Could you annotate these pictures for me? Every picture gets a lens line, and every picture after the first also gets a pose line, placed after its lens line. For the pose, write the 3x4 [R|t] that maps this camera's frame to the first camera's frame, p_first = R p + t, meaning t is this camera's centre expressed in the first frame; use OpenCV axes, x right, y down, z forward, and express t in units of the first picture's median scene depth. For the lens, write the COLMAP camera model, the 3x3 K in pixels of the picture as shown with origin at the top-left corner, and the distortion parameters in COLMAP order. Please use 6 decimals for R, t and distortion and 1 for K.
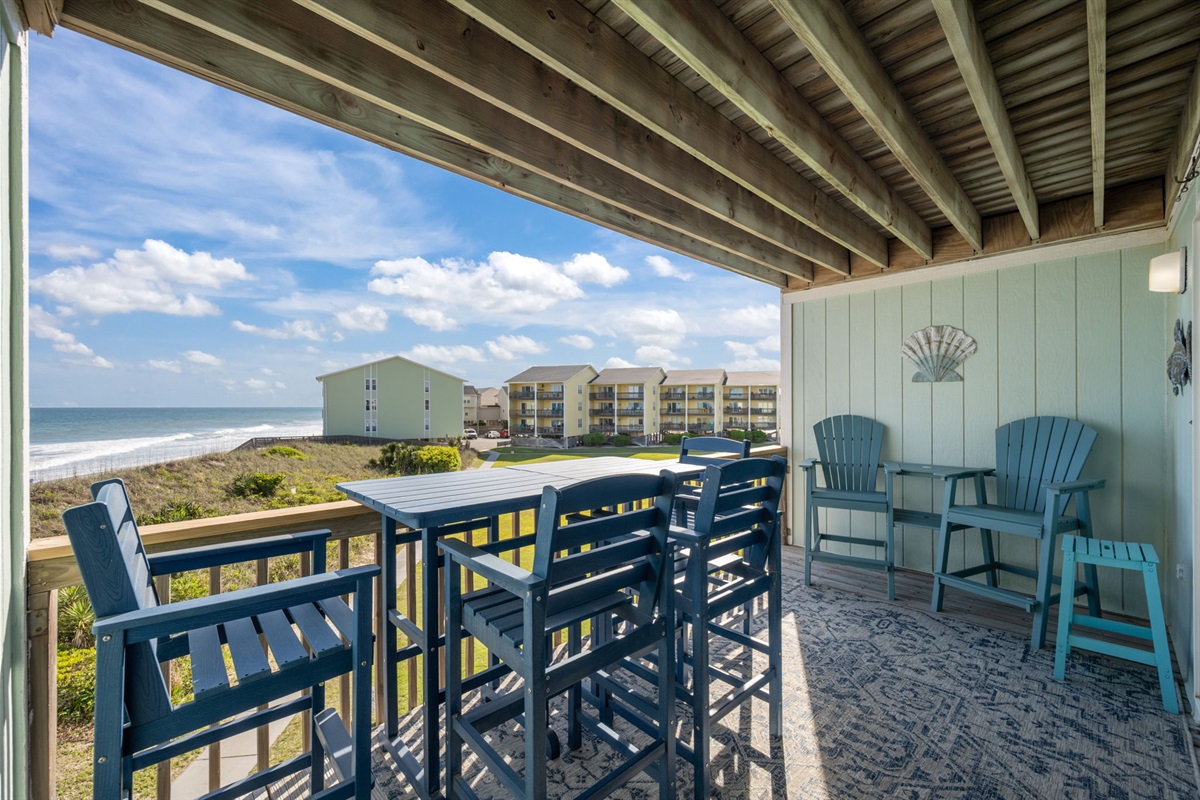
lens RADIAL K [[490.5, 0, 607.6], [0, 490.5, 403.3], [0, 0, 1]] dist [0.000254, 0.000059]
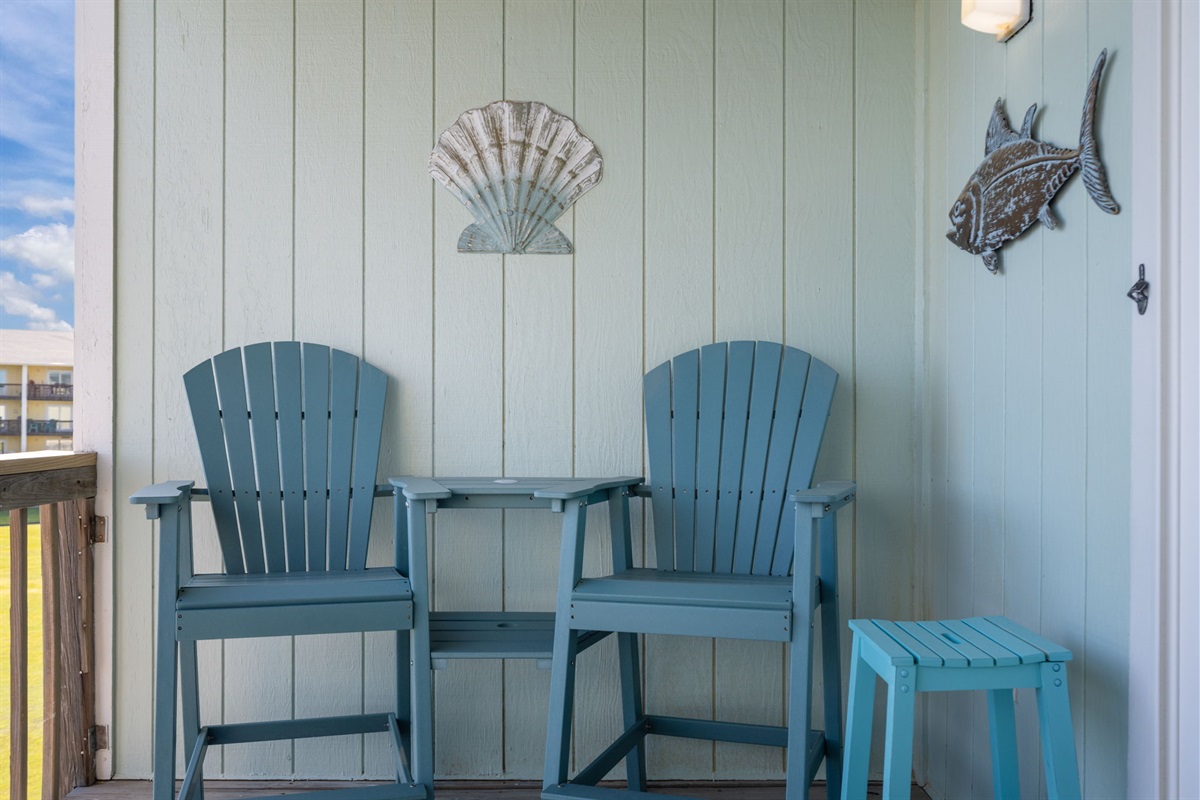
lens RADIAL K [[1102.2, 0, 600.0], [0, 1102.2, 400.0], [0, 0, 1]] dist [0.001998, 0.001191]
pose [[0.723447, 0.007609, 0.690338, 0.149703], [-0.001597, 0.999955, -0.009348, 0.074929], [-0.690378, 0.005661, 0.723427, 0.364729]]
